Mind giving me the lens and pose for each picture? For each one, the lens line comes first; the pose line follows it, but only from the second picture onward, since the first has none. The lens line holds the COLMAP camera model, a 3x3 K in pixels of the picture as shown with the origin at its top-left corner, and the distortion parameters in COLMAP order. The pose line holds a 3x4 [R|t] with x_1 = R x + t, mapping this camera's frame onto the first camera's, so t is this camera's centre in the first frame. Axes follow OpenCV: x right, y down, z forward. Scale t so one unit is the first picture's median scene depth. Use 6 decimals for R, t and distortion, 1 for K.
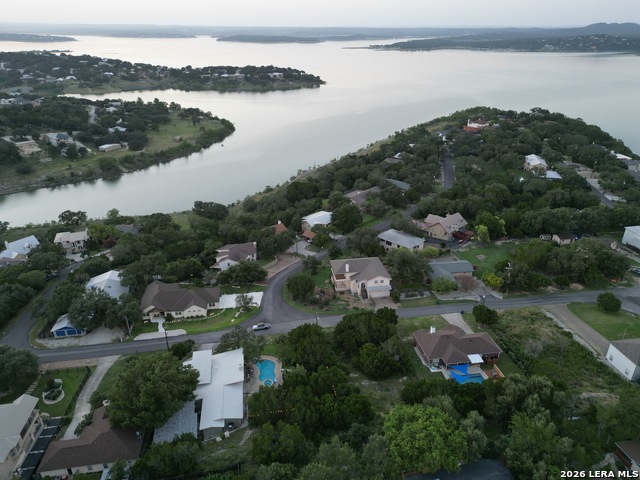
lens RADIAL K [[447.9, 0, 318.4], [0, 447.9, 239.8], [0, 0, 1]] dist [0.067491, -0.061366]
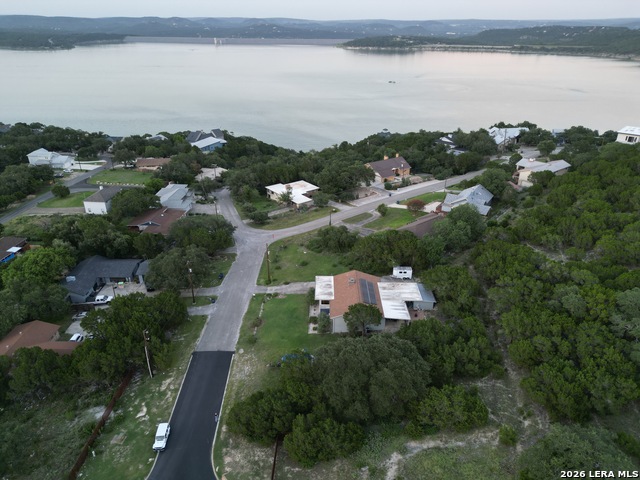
lens RADIAL K [[447.9, 0, 318.4], [0, 447.9, 239.8], [0, 0, 1]] dist [0.067491, -0.061366]
pose [[0.256045, -0.425300, 0.868079, -0.150558], [0.415364, 0.859292, 0.298480, 0.063590], [-0.872876, 0.284144, 0.396672, -0.065615]]
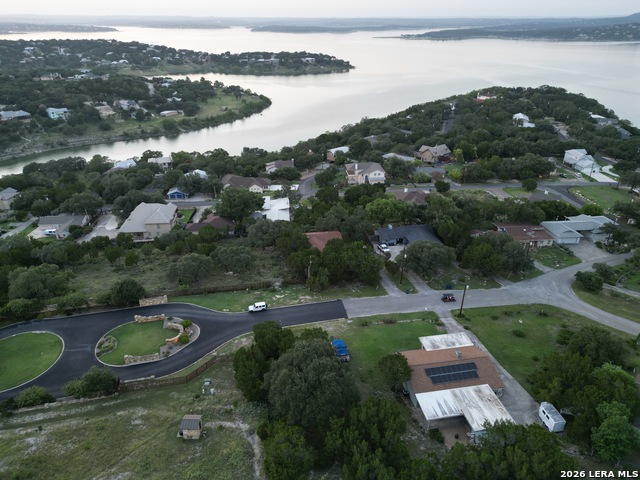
lens RADIAL K [[447.9, 0, 318.4], [0, 447.9, 239.8], [0, 0, 1]] dist [0.067491, -0.061366]
pose [[0.997857, 0.027411, -0.059417, 0.013557], [-0.026486, 0.999516, 0.016312, 0.113133], [0.059835, -0.014703, 0.998100, -0.192987]]
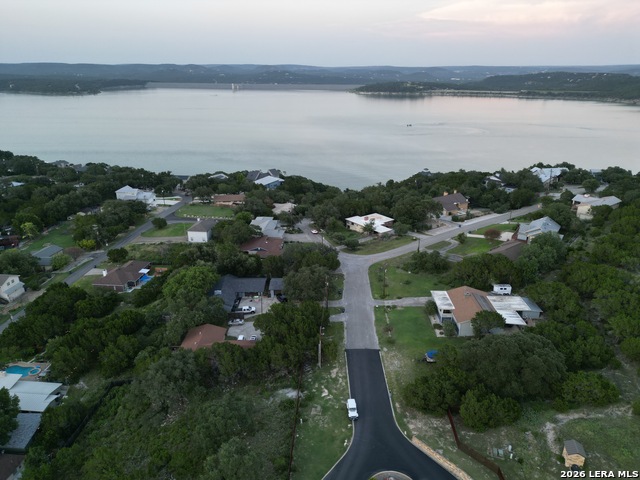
lens RADIAL K [[447.9, 0, 318.4], [0, 447.9, 239.8], [0, 0, 1]] dist [0.067491, -0.061366]
pose [[0.268807, -0.348959, 0.897759, -0.221896], [0.414389, 0.883293, 0.219260, 0.027198], [-0.869497, 0.313083, 0.382040, -0.013982]]
